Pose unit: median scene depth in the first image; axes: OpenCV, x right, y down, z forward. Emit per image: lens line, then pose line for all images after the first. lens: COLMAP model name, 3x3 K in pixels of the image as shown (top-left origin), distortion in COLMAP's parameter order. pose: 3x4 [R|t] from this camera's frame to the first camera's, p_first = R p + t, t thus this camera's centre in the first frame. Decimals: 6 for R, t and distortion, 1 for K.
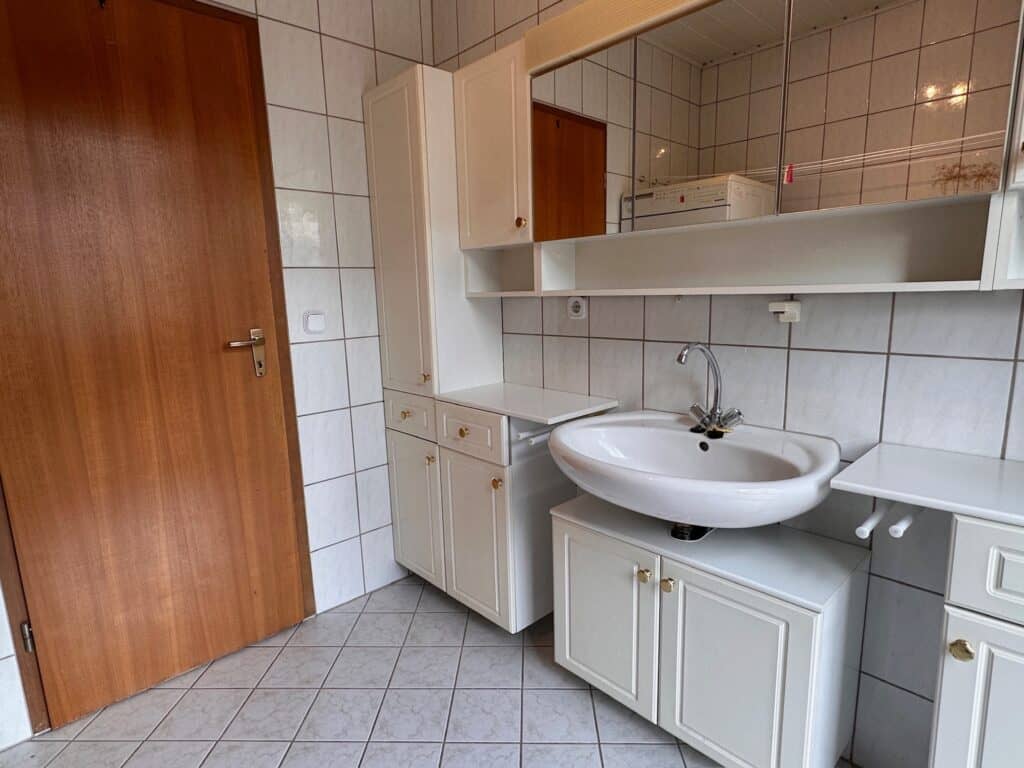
lens RADIAL K [[559.9, 0, 512.0], [0, 559.9, 384.0], [0, 0, 1]] dist [0.000286, 0.000011]
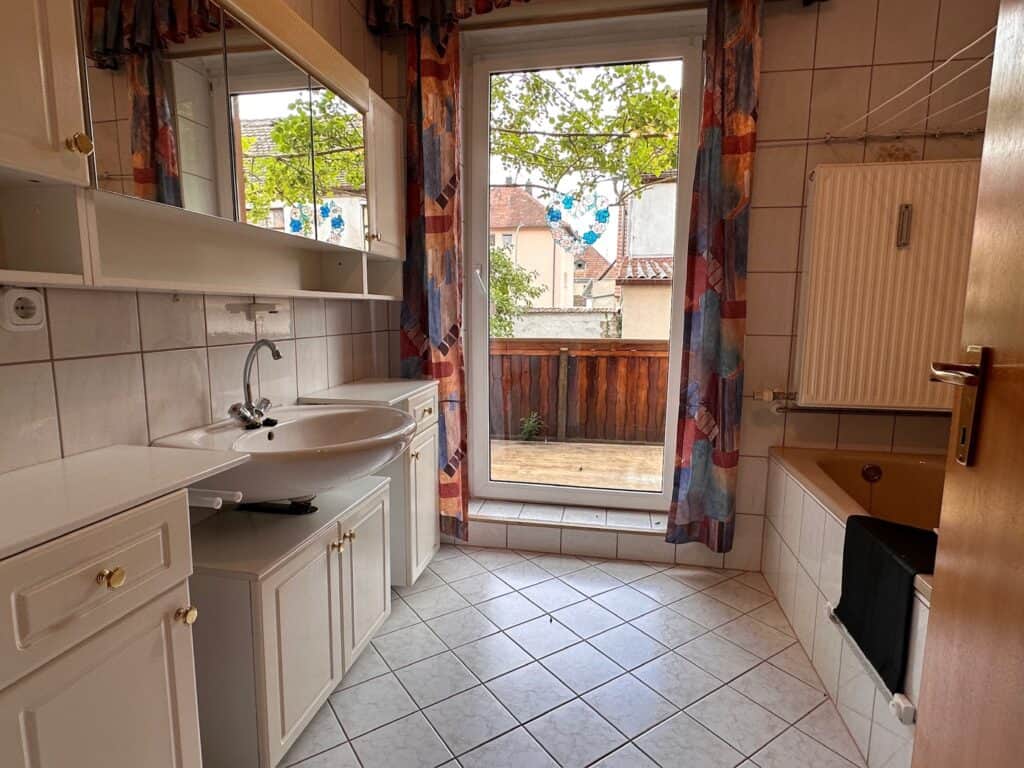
lens RADIAL K [[559.9, 0, 512.0], [0, 559.9, 384.0], [0, 0, 1]] dist [0.000286, 0.000011]
pose [[-0.586478, -0.086358, 0.805348, -0.639898], [0.147416, 0.966312, 0.210971, -0.117080], [-0.796437, 0.242451, -0.553990, 0.992845]]
